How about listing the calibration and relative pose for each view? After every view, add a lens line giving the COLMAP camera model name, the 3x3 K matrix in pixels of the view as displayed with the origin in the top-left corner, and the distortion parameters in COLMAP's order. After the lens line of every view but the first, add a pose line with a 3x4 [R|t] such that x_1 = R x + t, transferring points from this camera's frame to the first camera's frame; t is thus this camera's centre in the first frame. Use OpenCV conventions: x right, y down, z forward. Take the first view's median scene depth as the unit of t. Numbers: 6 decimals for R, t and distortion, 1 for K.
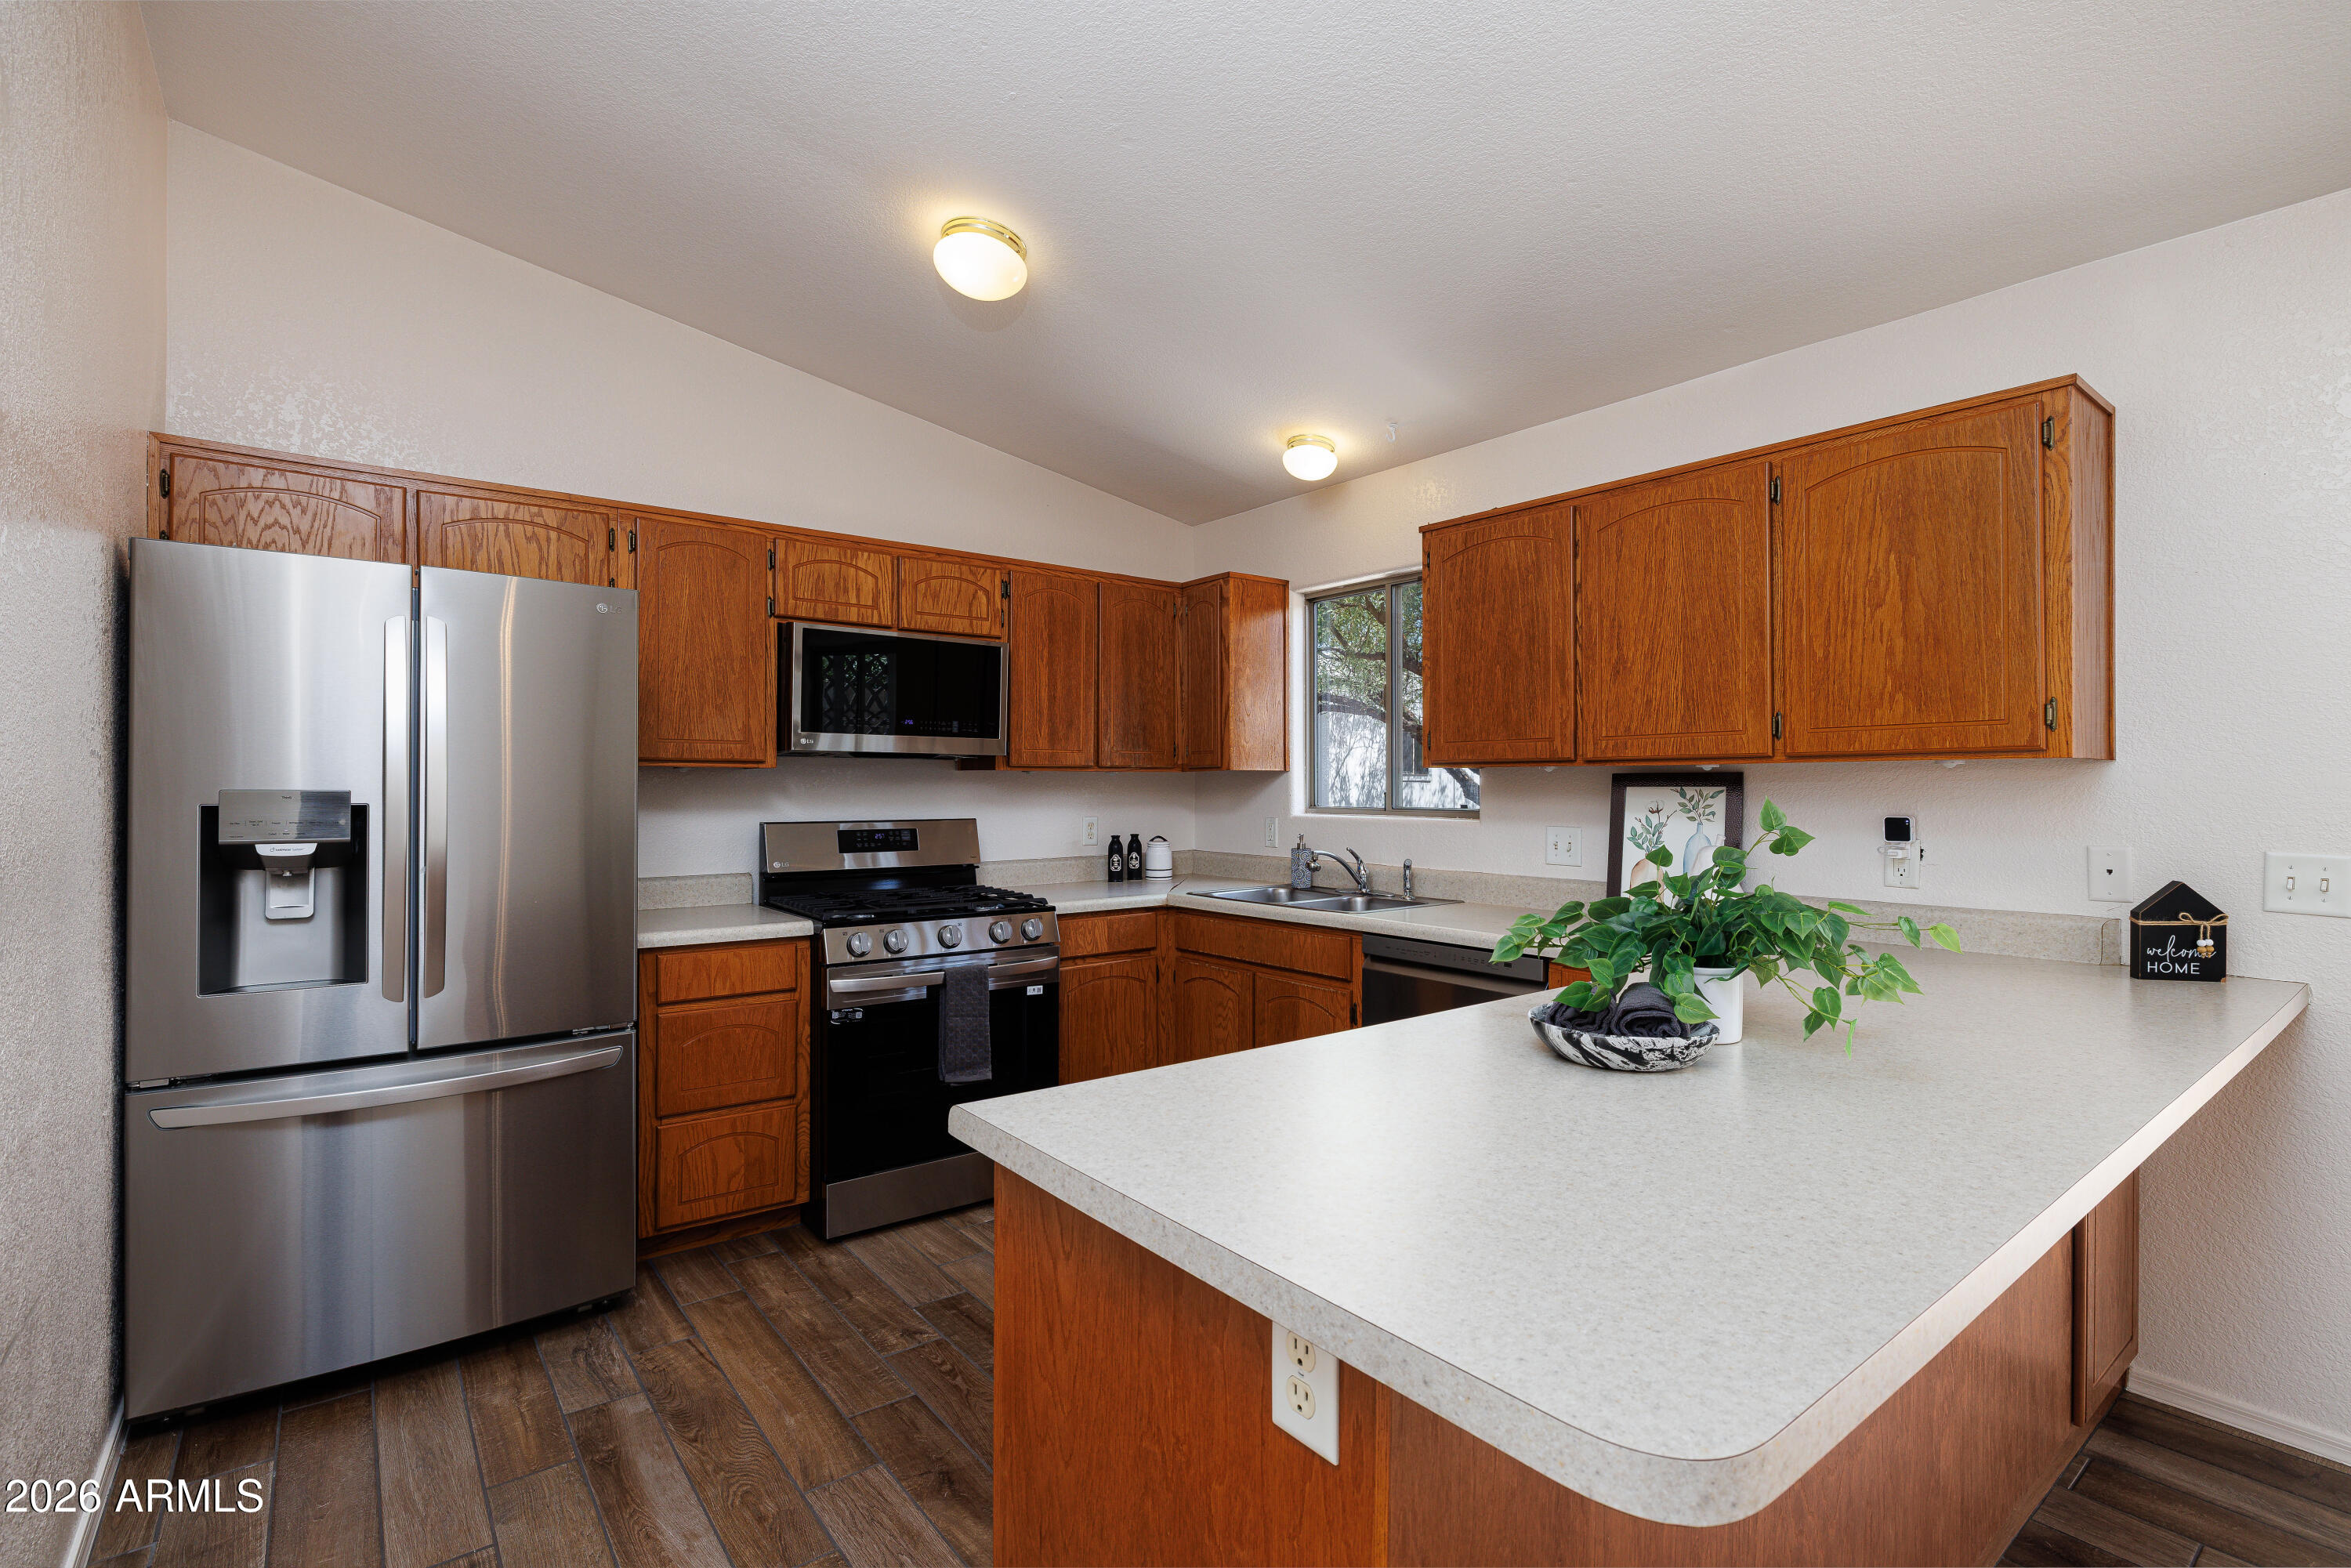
lens RADIAL K [[1085.6, 0, 1175.5], [0, 1085.6, 784.0], [0, 0, 1]] dist [-0.009469, 0.000647]
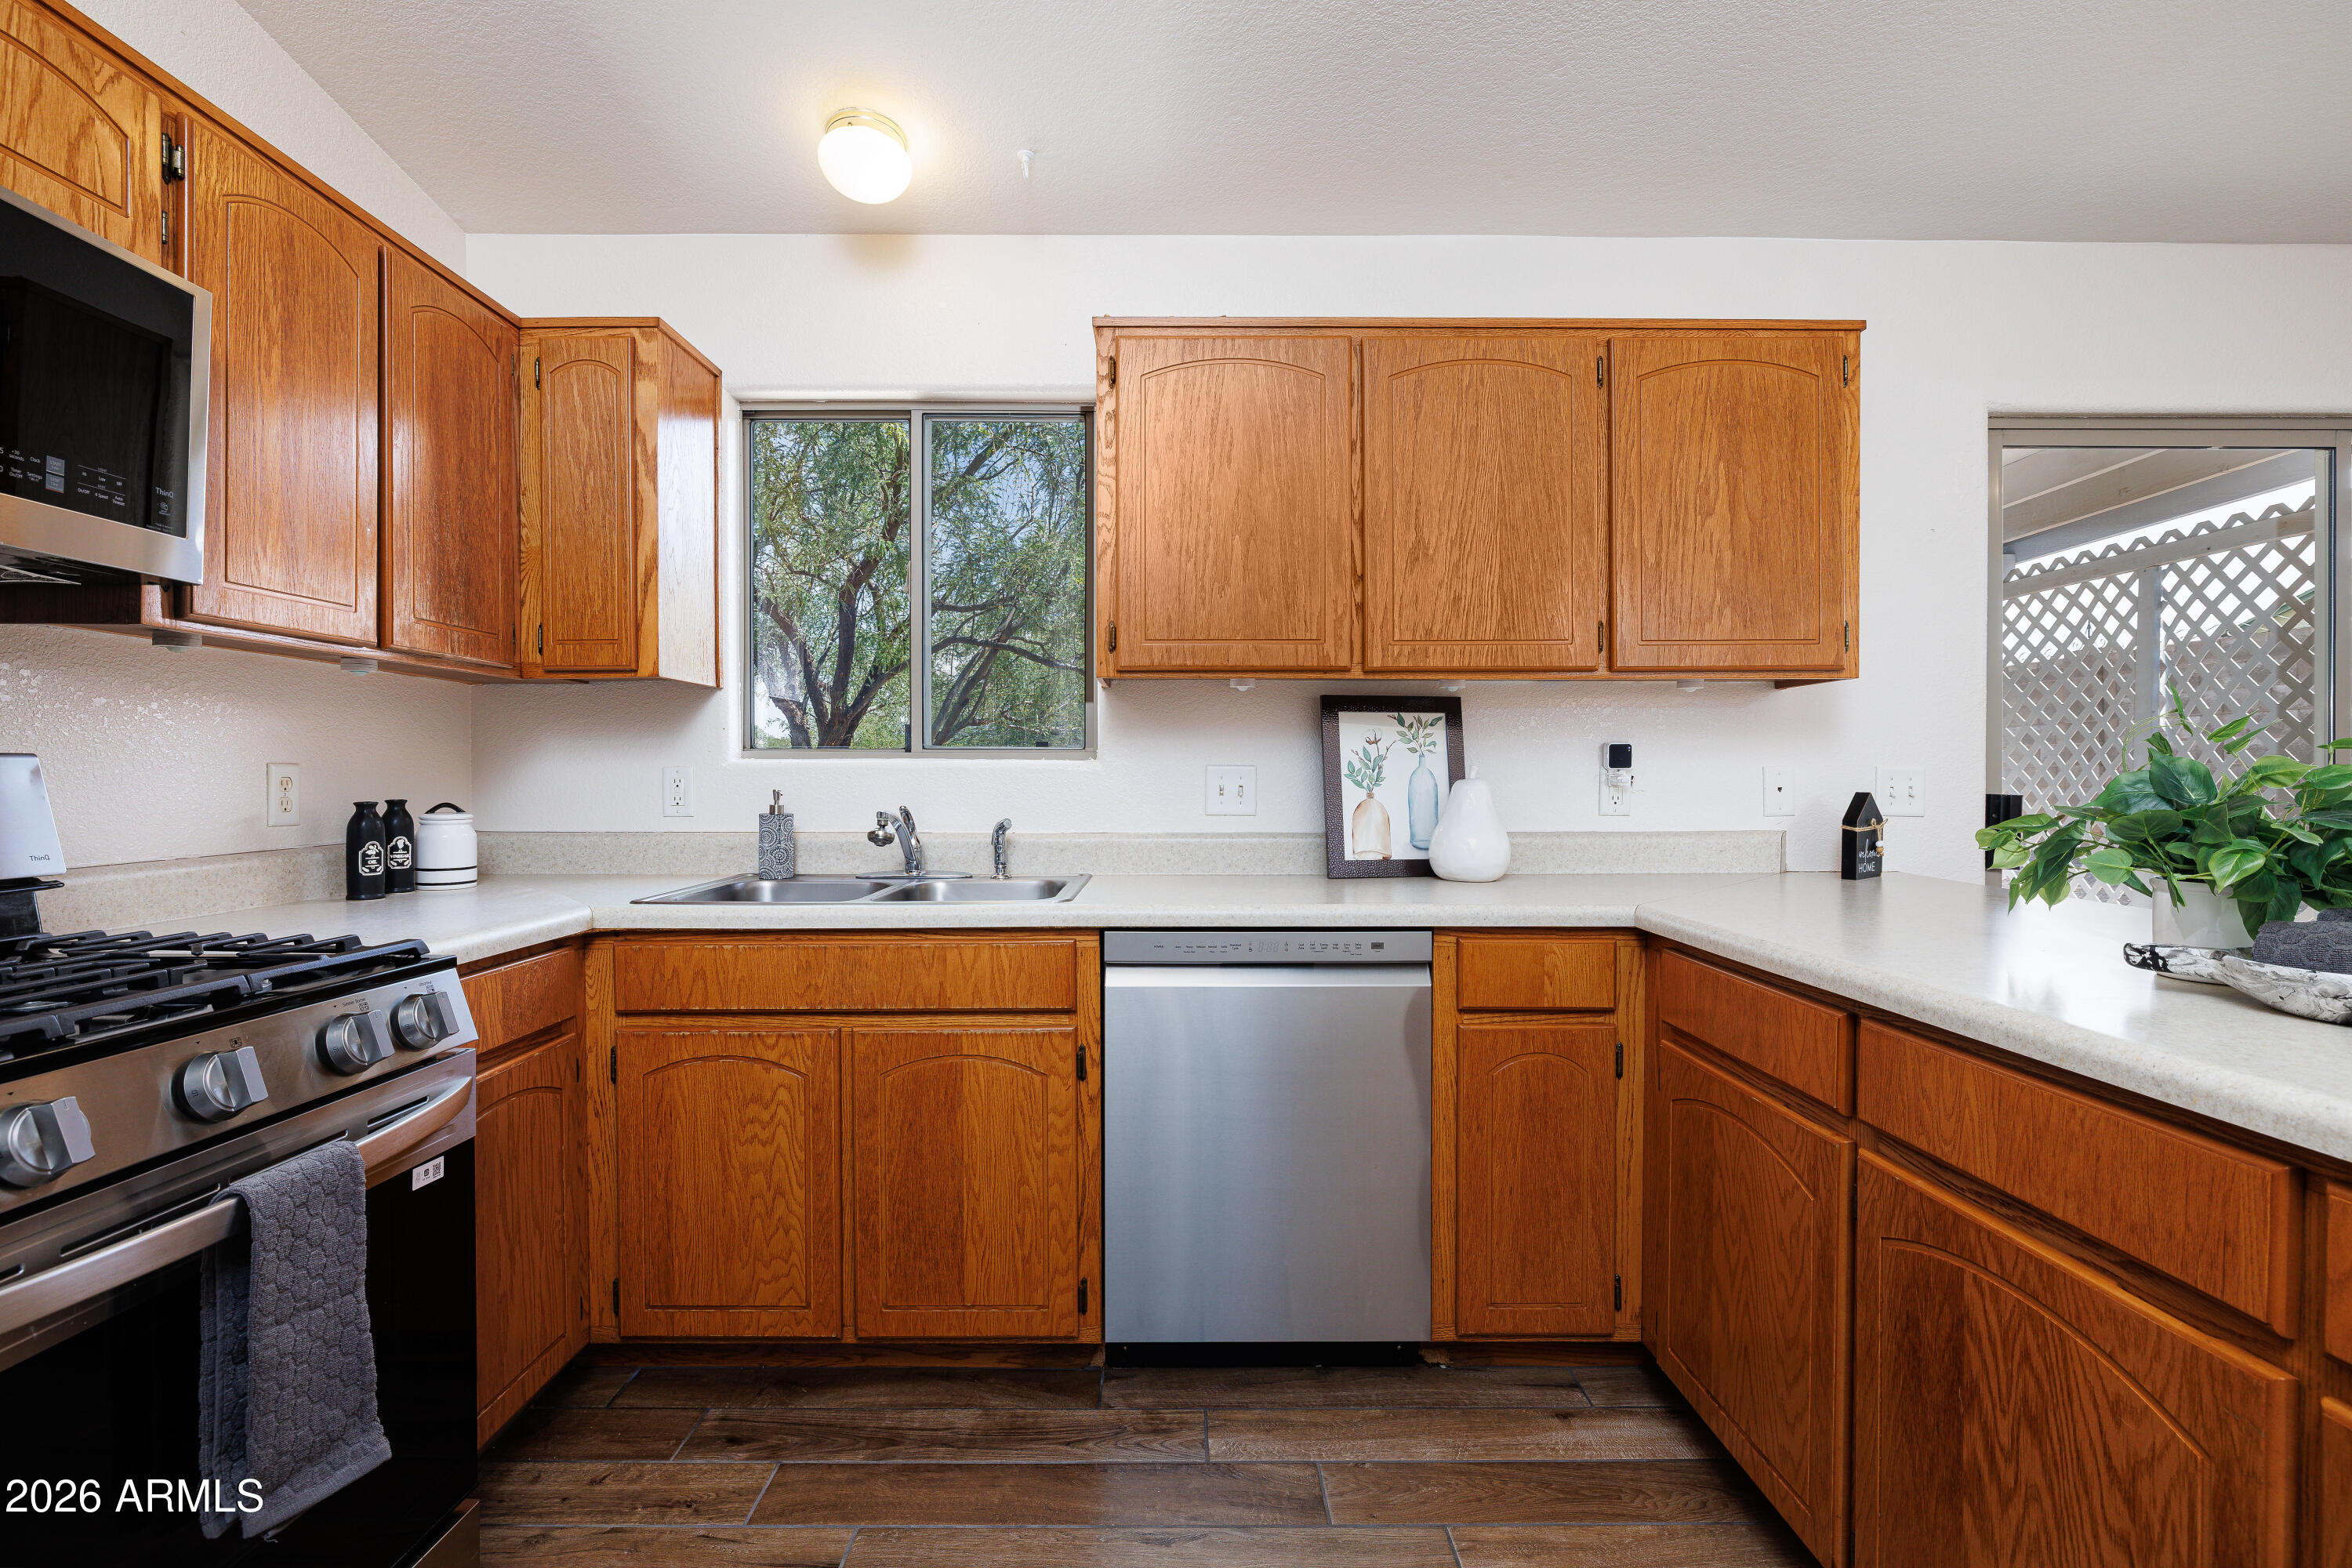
lens RADIAL K [[1082.9, 0, 1169.9], [0, 1082.9, 777.0], [0, 0, 1]] dist [-0.010662, 0.003153]
pose [[0.613646, -0.002751, 0.789577, -0.302411], [-0.001340, 0.999989, 0.004525, 0.048284], [-0.789580, -0.003835, 0.613635, 0.612072]]
